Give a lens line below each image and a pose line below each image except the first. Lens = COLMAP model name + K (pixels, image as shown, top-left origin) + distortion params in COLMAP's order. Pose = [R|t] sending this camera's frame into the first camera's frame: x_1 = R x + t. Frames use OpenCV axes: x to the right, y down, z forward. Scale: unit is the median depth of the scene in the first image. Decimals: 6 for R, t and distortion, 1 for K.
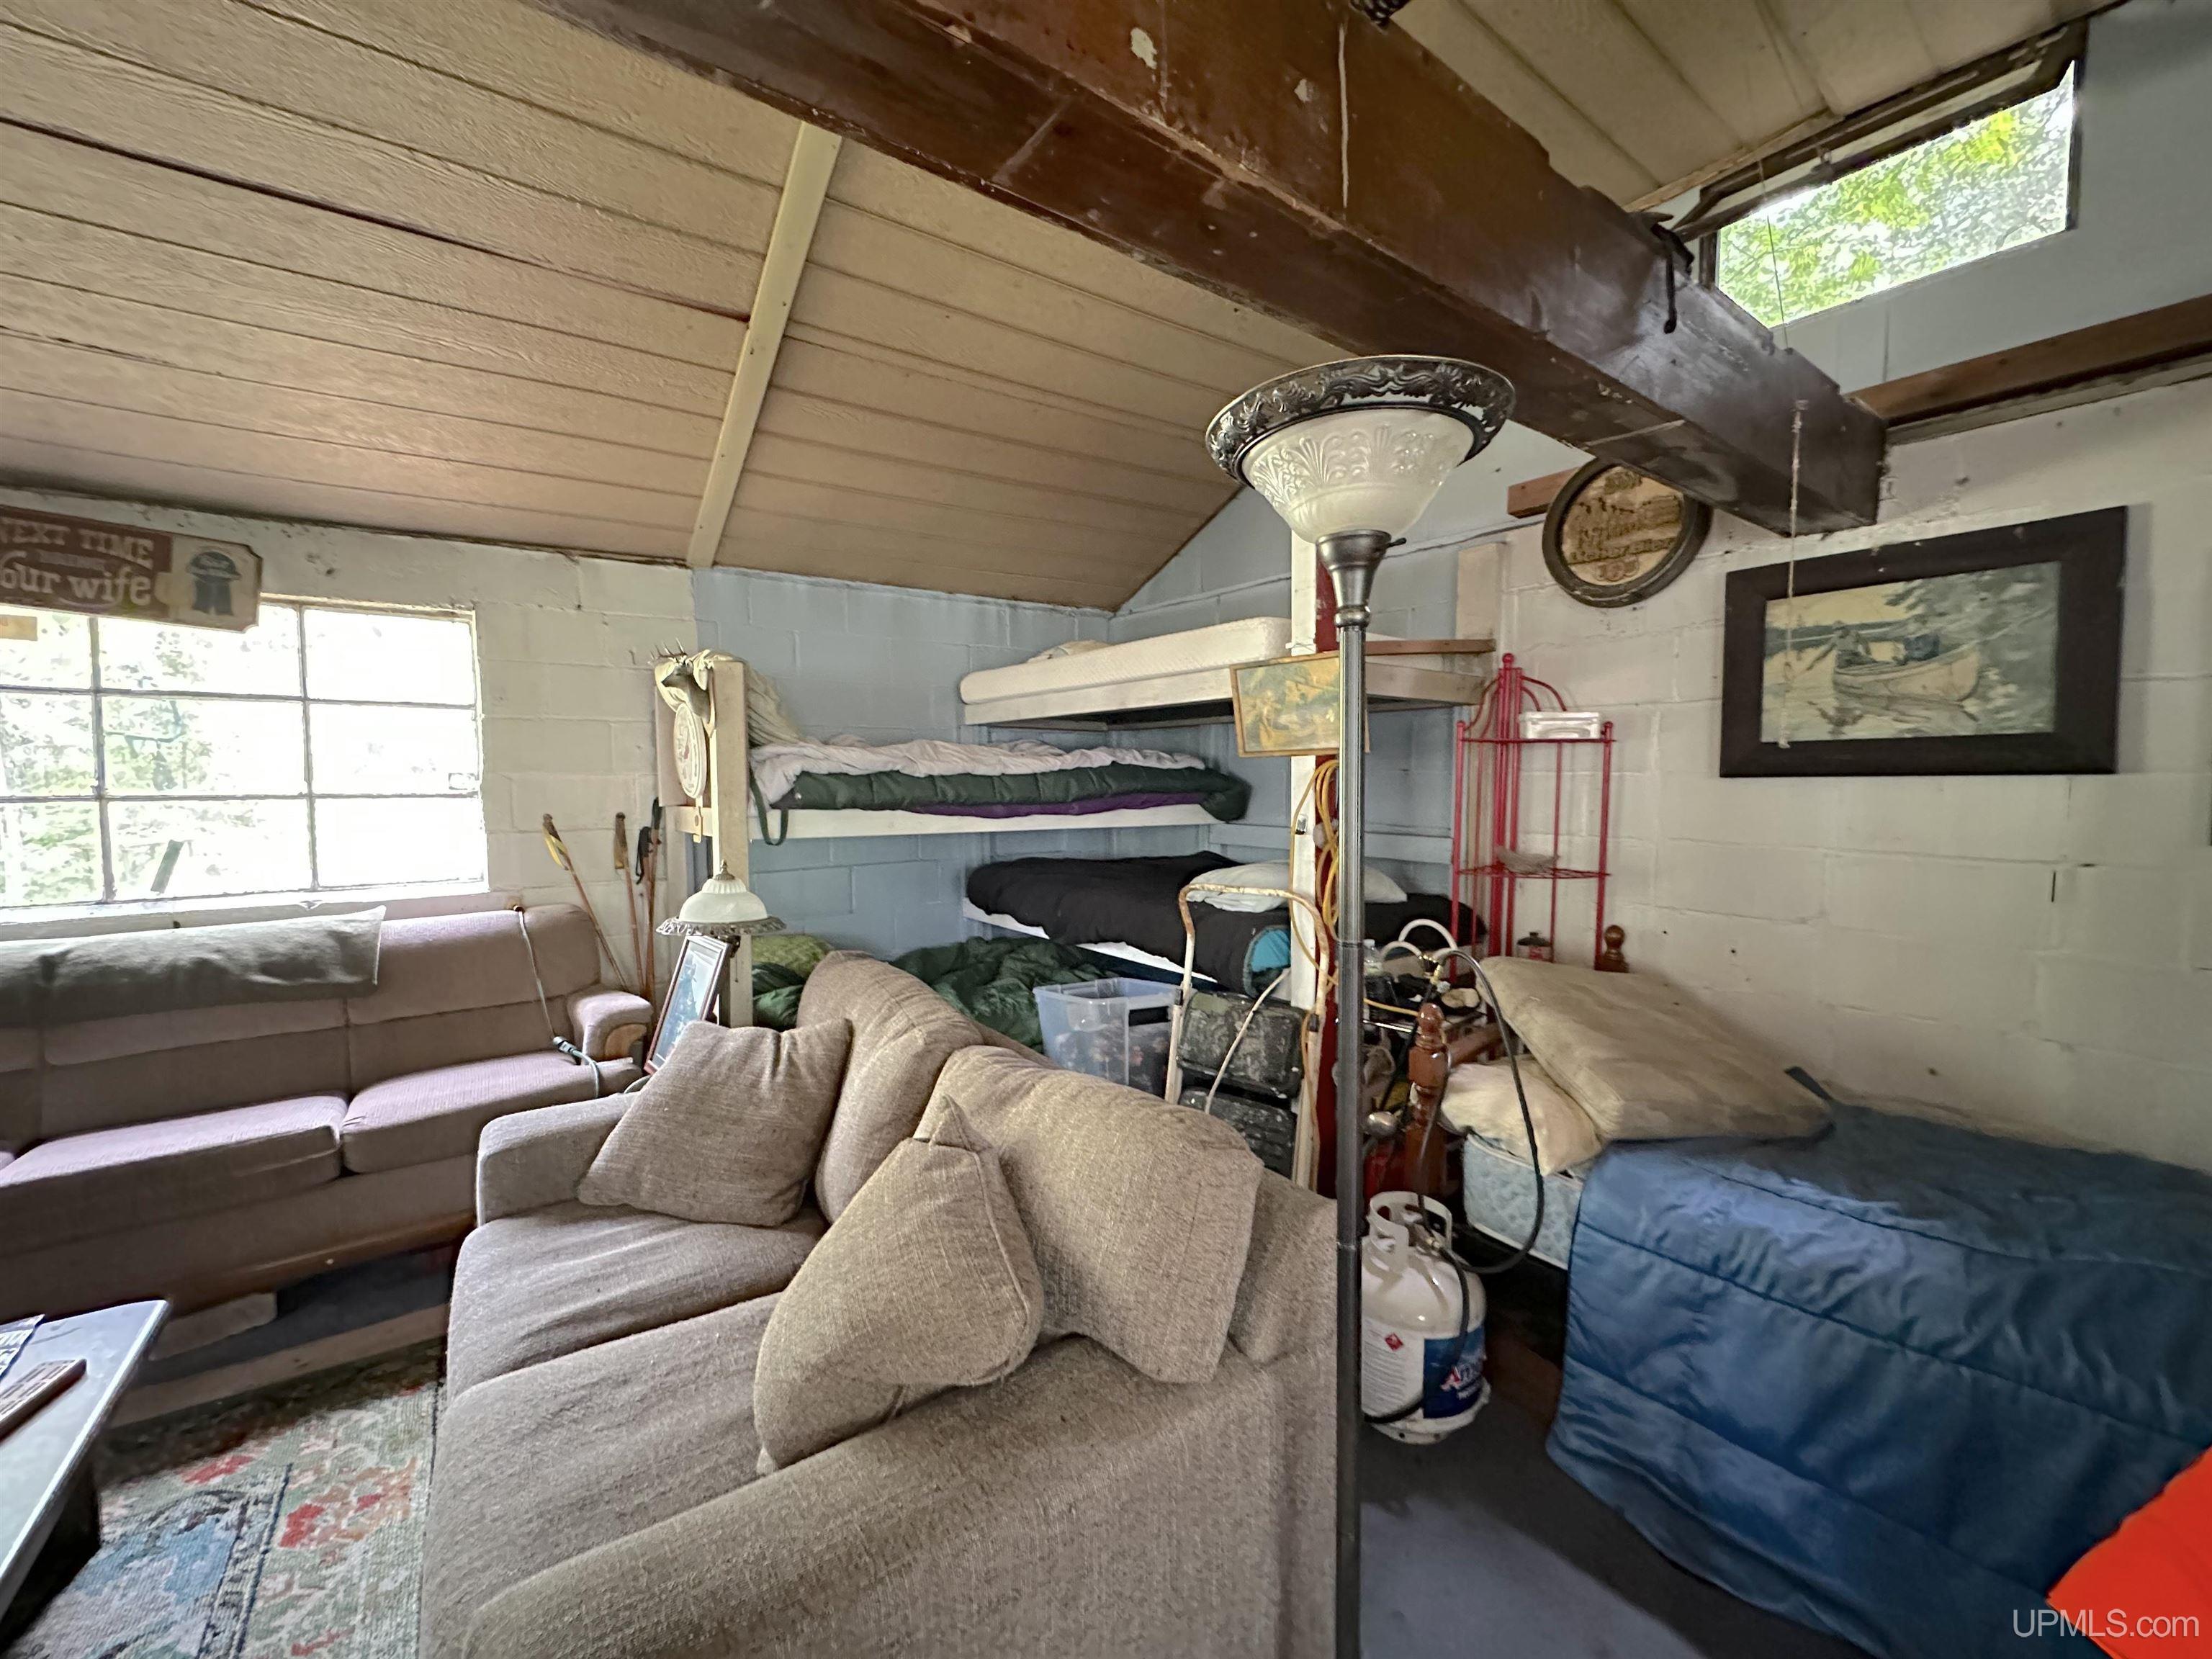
lens RADIAL K [[894.5, 0, 1106.9], [0, 894.5, 824.7], [0, 0, 1]] dist [0.000880, 0.000447]
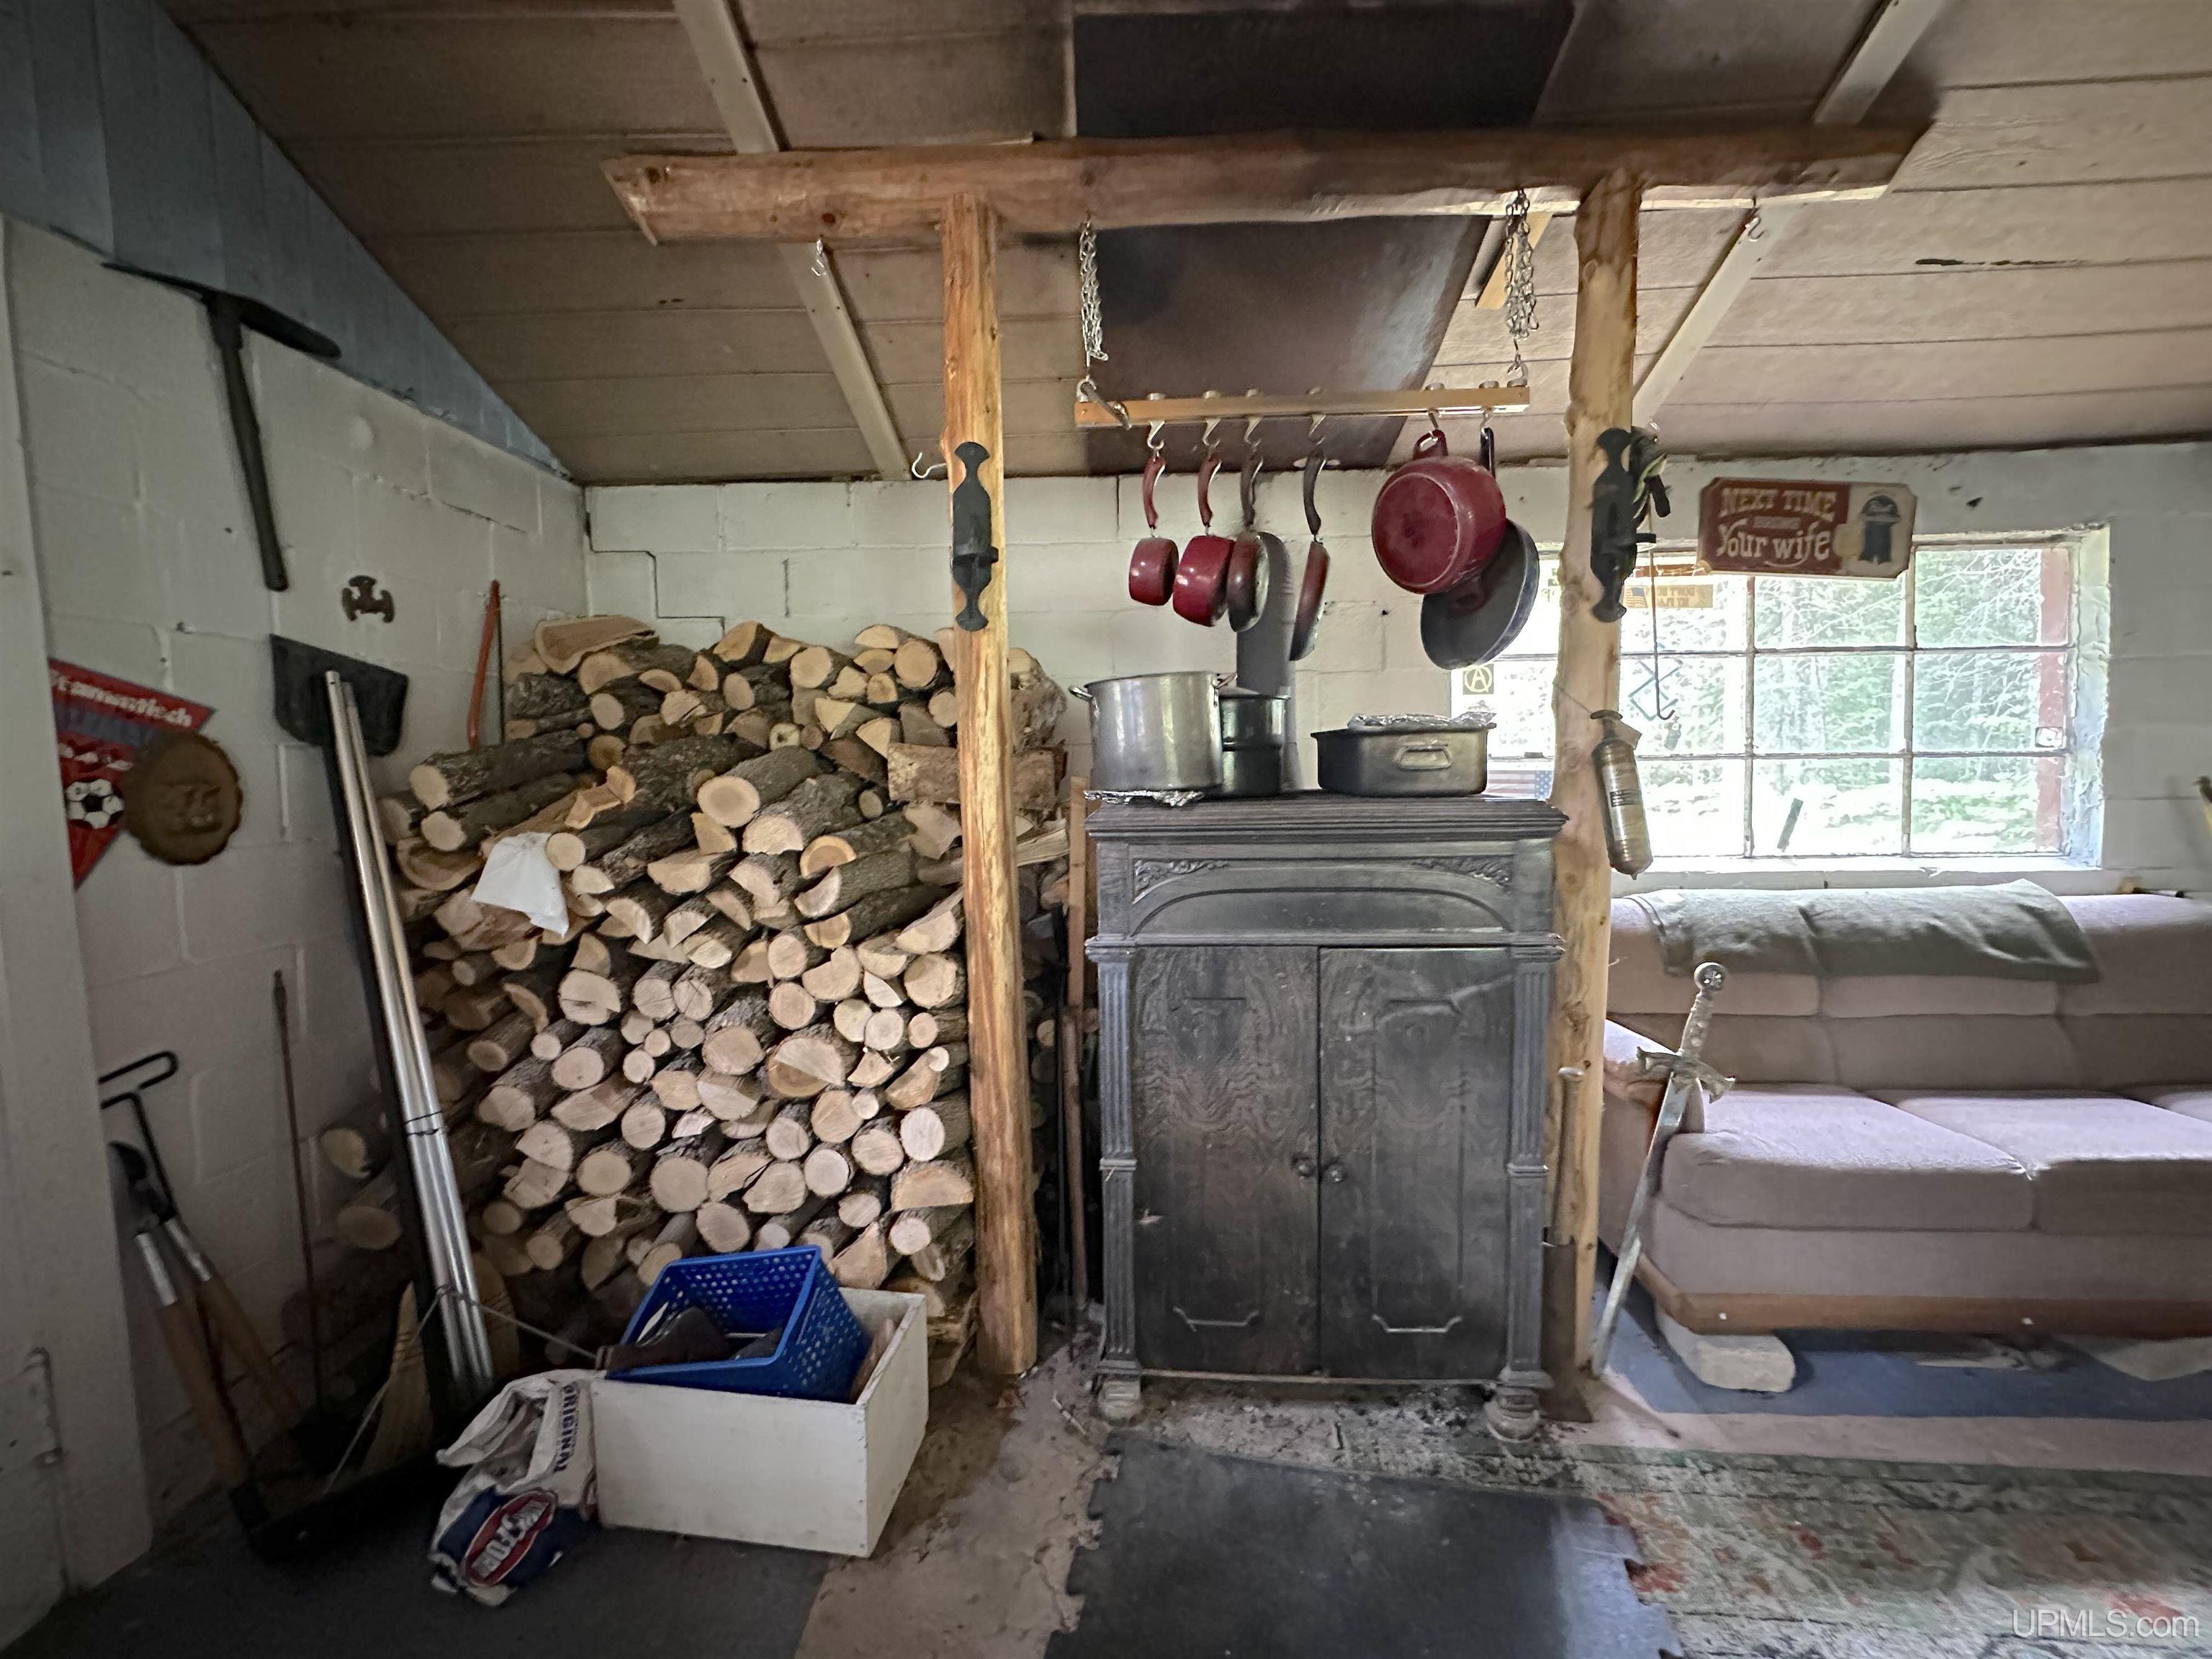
lens RADIAL K [[894.5, 0, 1100.1], [0, 894.5, 828.6], [0, 0, 1]] dist [0.000880, 0.000447]
pose [[0.769458, 0.041031, -0.637378, -0.326551], [-0.022408, 0.999054, 0.037262, 0.010067], [0.638304, -0.014389, 0.769650, -0.085963]]
